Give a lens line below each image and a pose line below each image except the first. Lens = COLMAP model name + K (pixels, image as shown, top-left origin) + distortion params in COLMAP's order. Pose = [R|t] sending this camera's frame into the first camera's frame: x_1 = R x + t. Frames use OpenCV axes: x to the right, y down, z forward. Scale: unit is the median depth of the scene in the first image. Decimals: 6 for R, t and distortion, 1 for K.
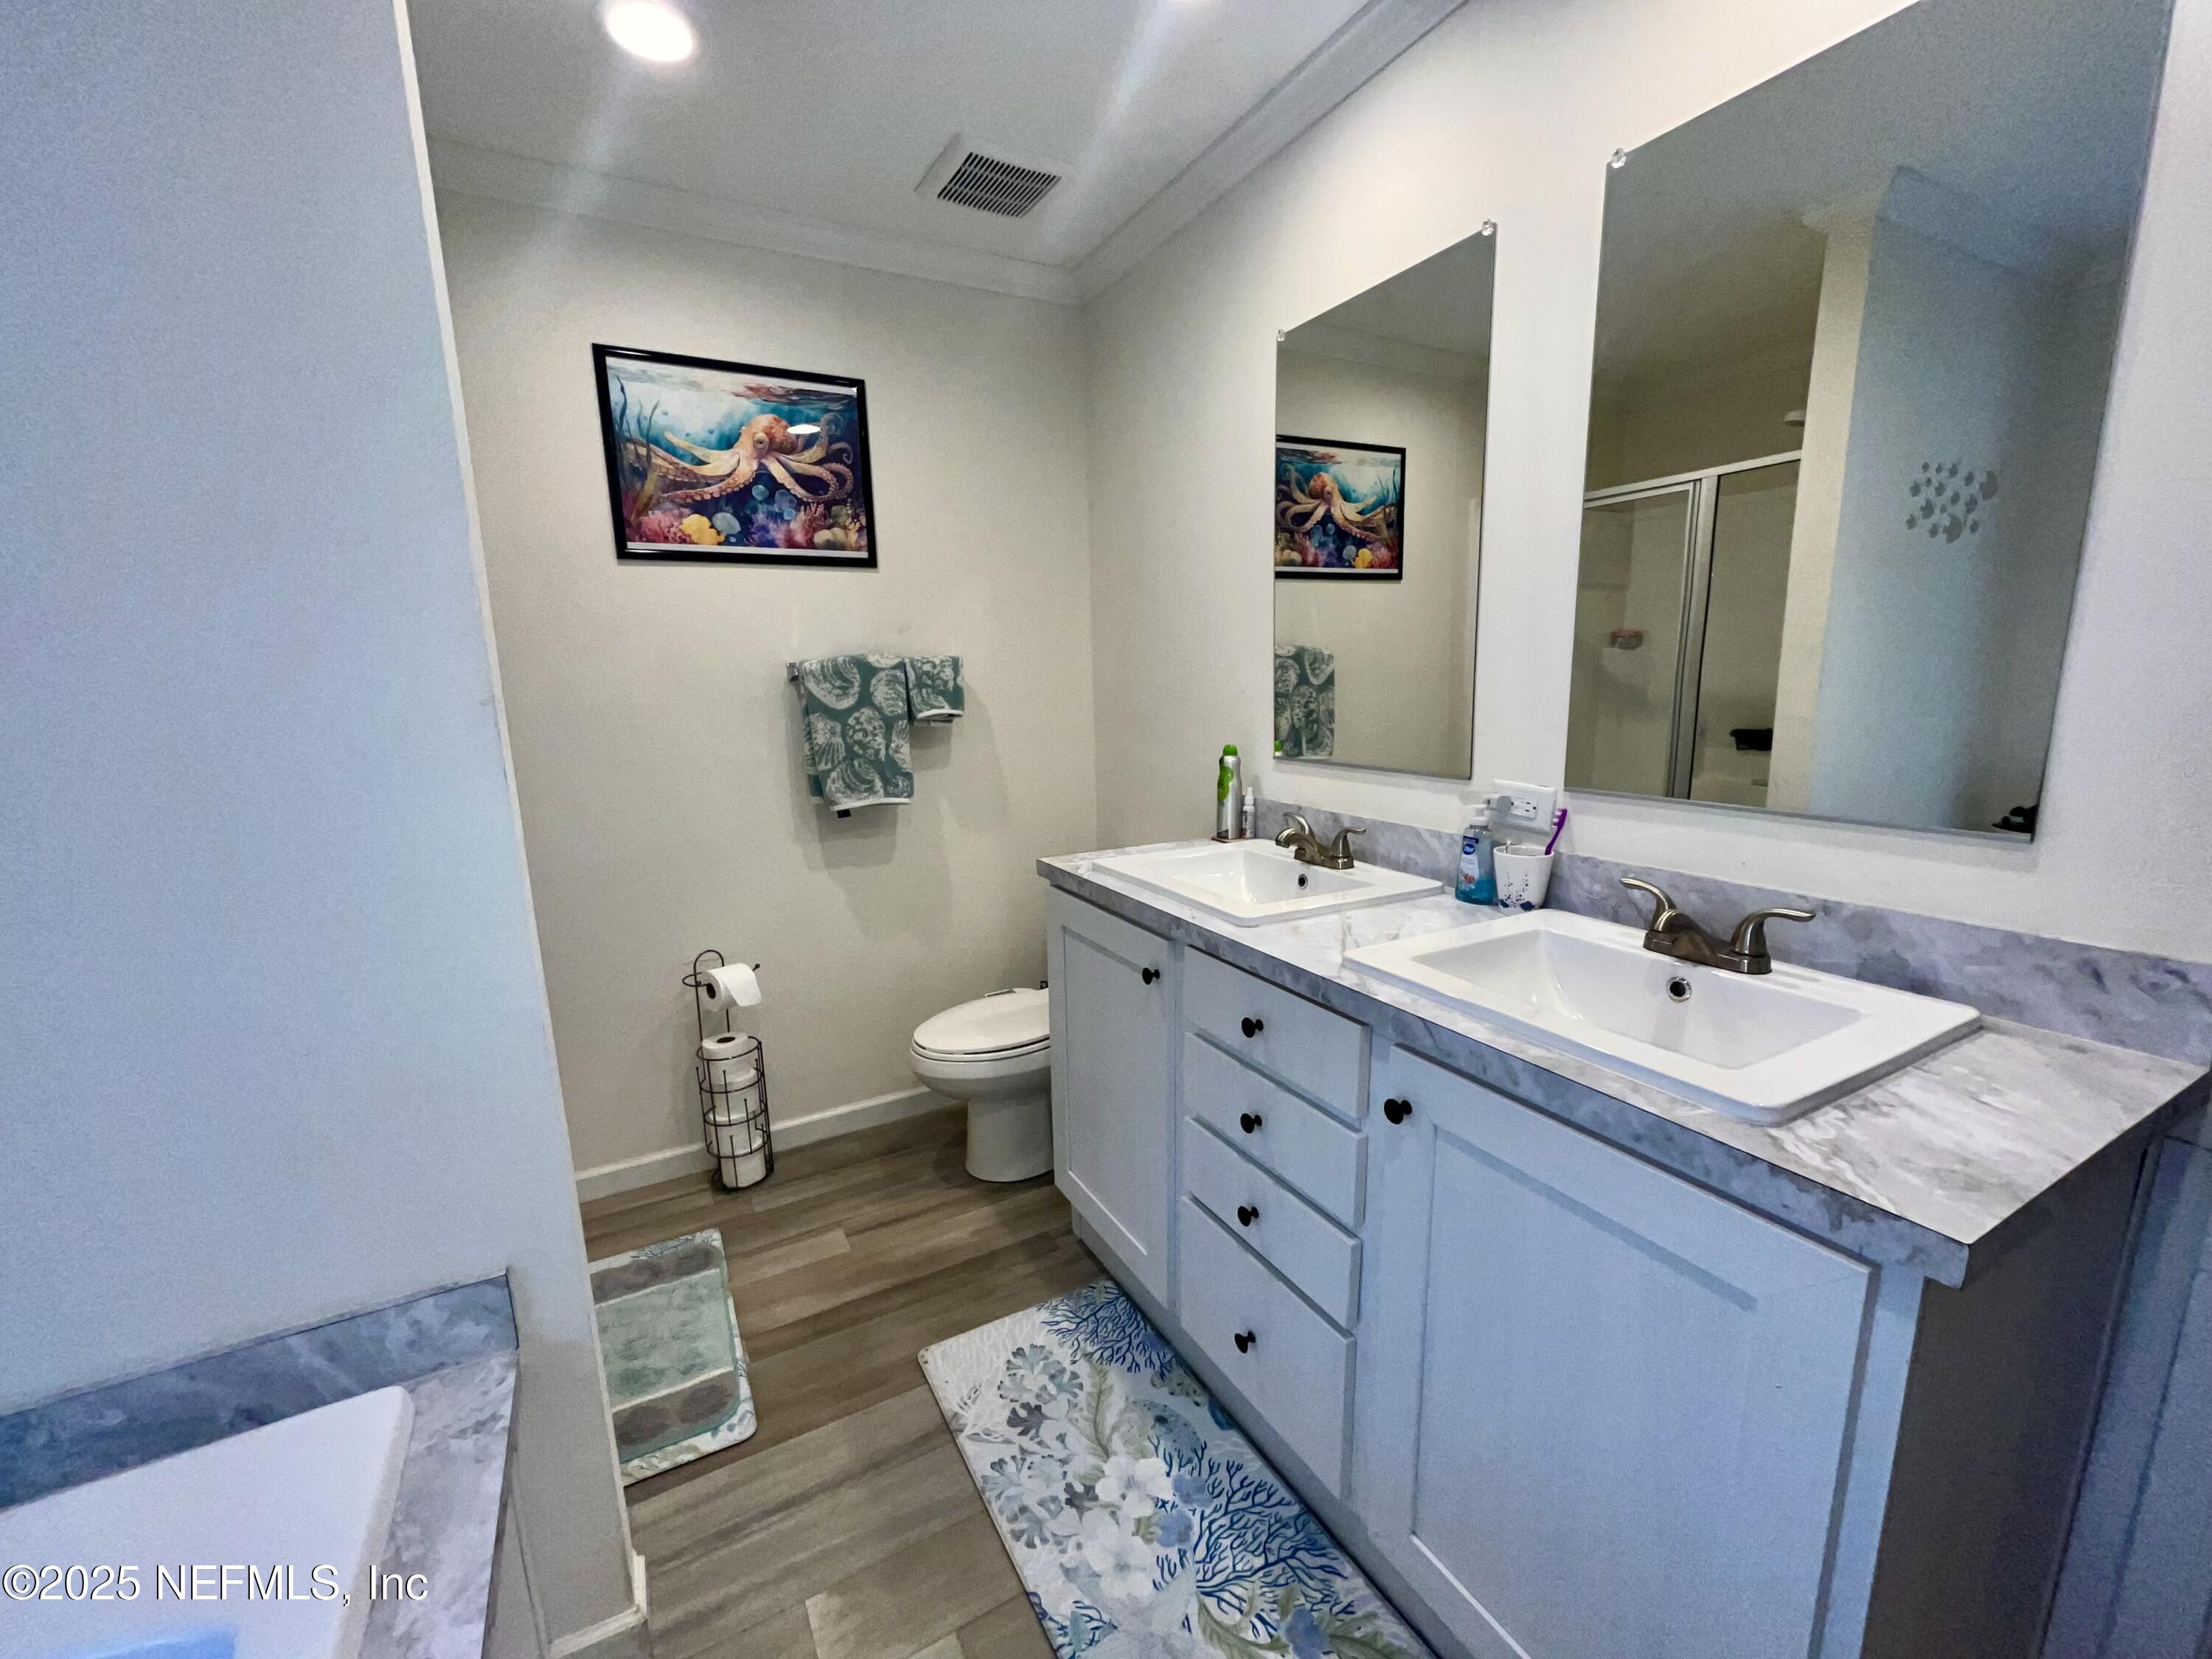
lens RADIAL K [[899.5, 0, 1103.6], [0, 899.5, 833.7], [0, 0, 1]] dist [-0.002251, -0.000097]
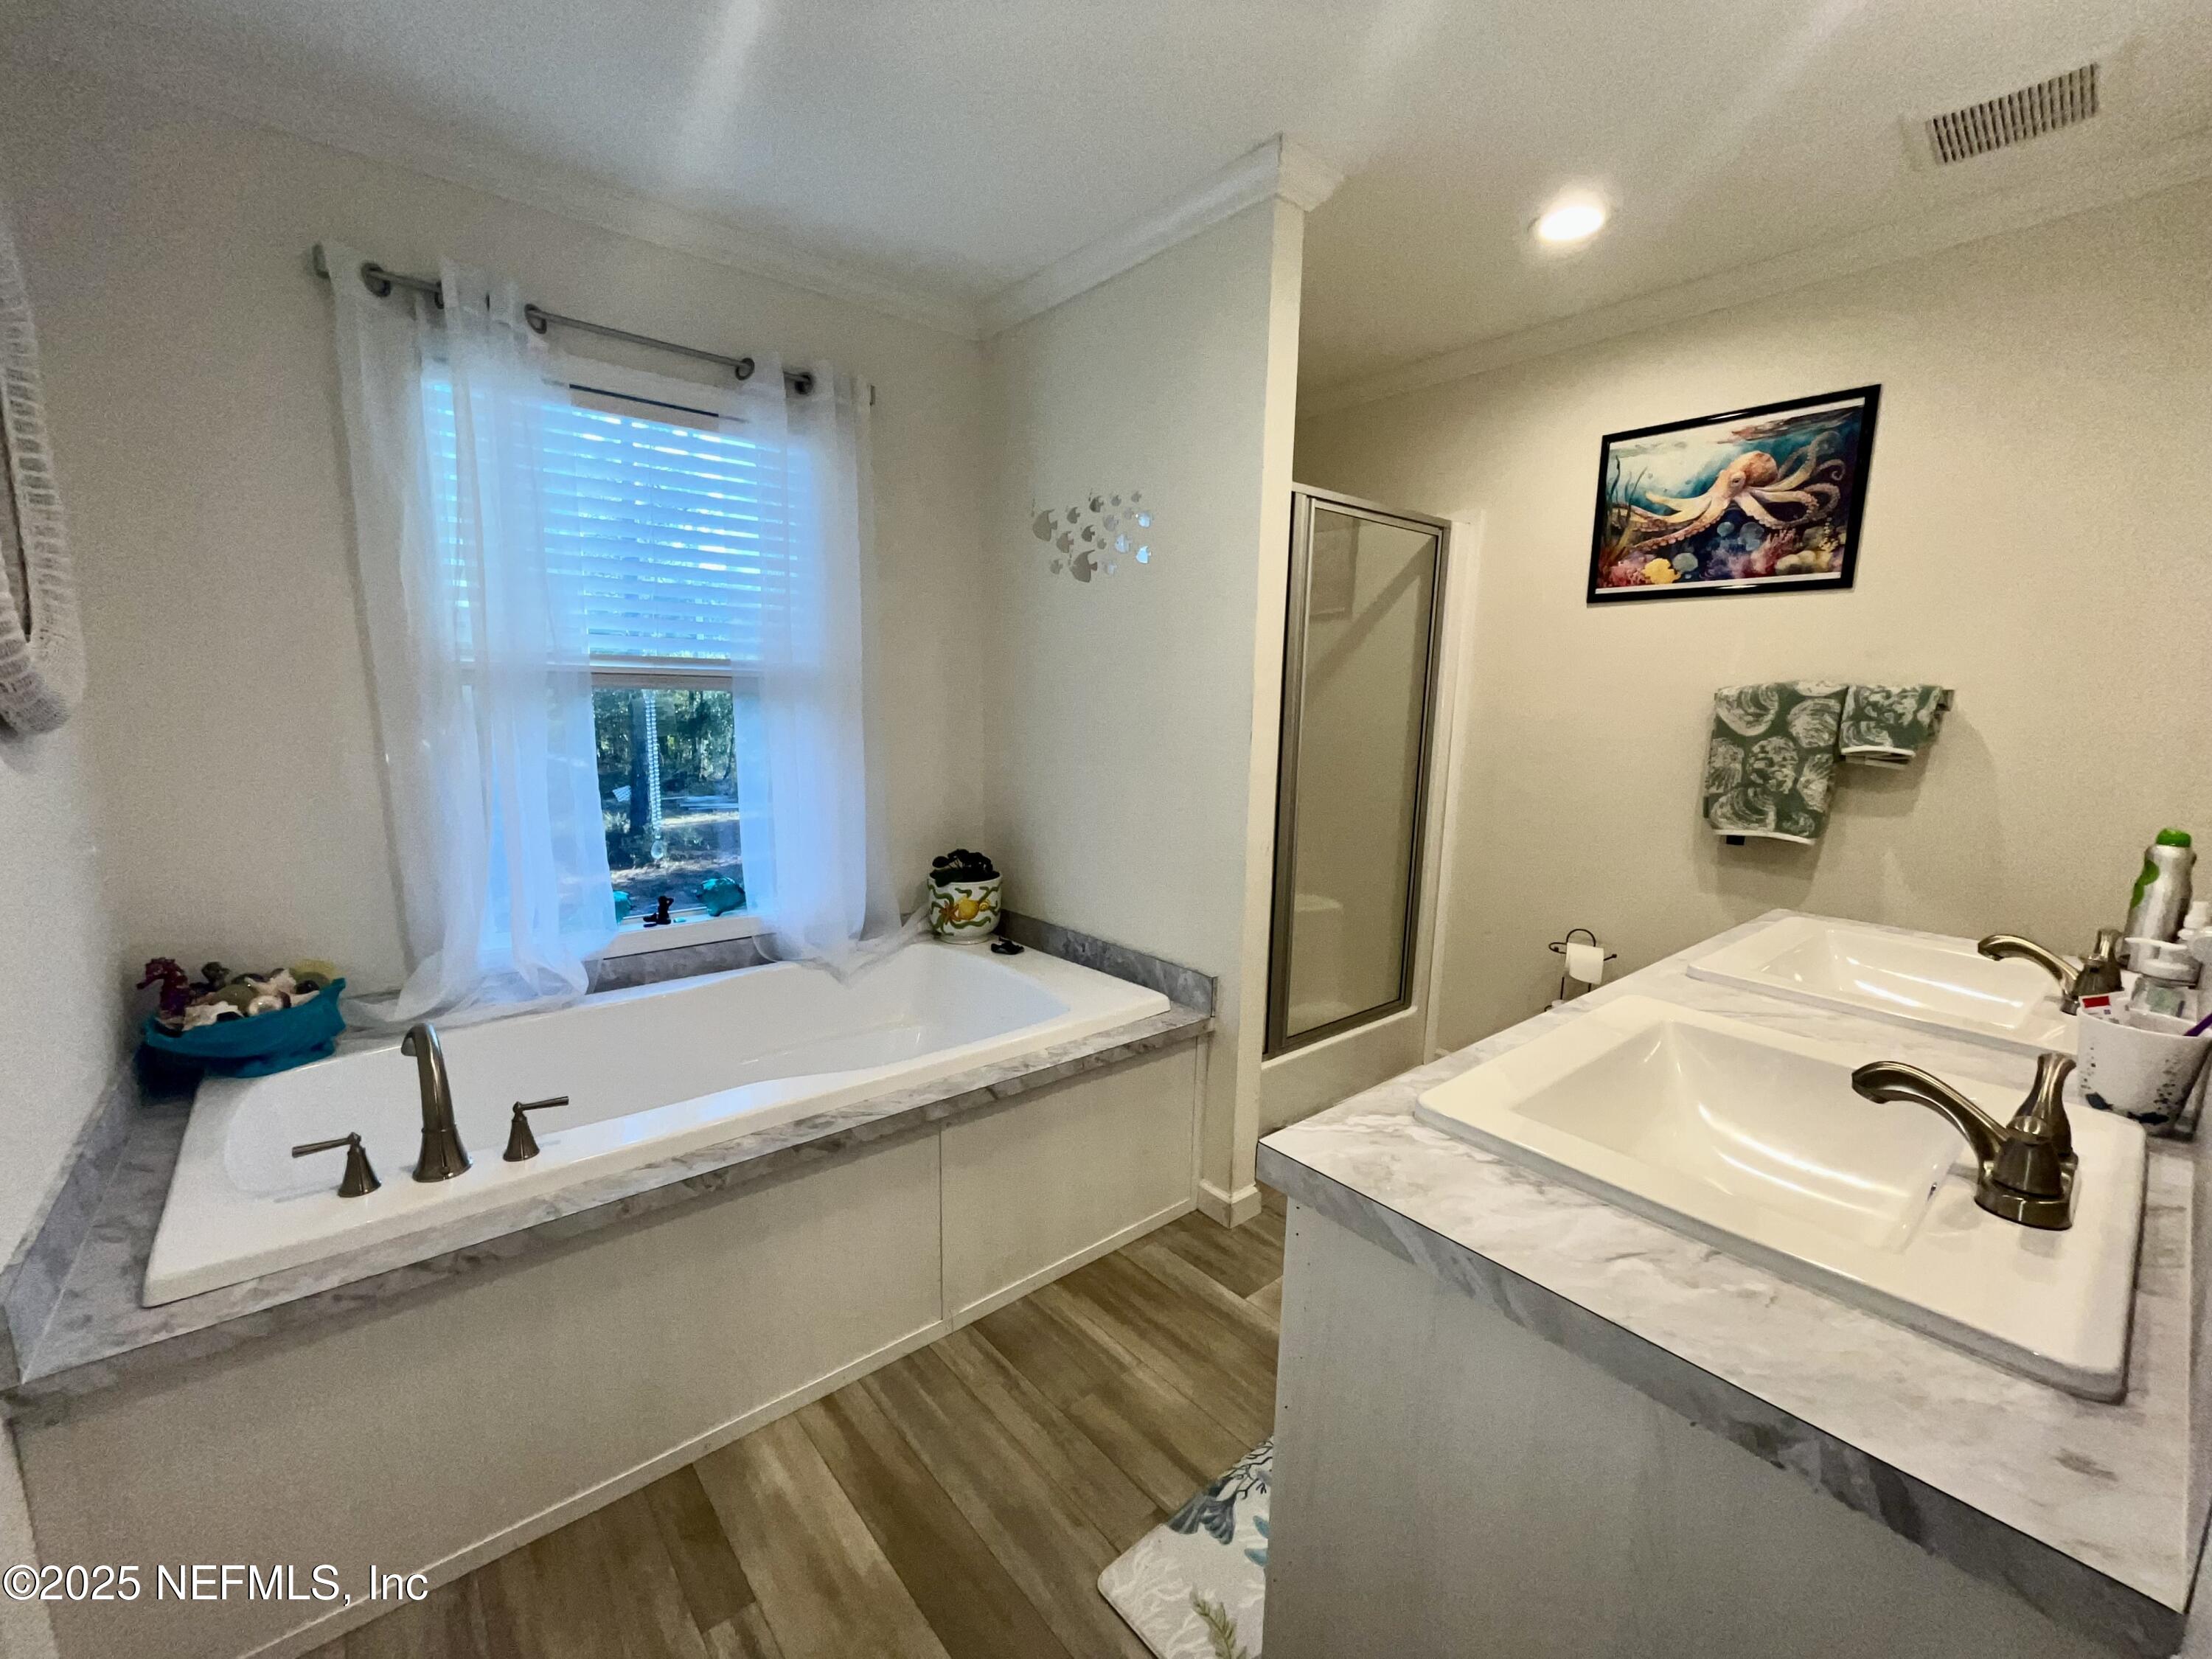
lens RADIAL K [[899.5, 0, 1105.8], [0, 899.5, 837.8], [0, 0, 1]] dist [-0.002251, -0.000097]
pose [[0.200194, 0.182330, -0.962641, 0.551116], [-0.200319, 0.969393, 0.141949, -0.028420], [0.959059, 0.164418, 0.230591, 0.109082]]
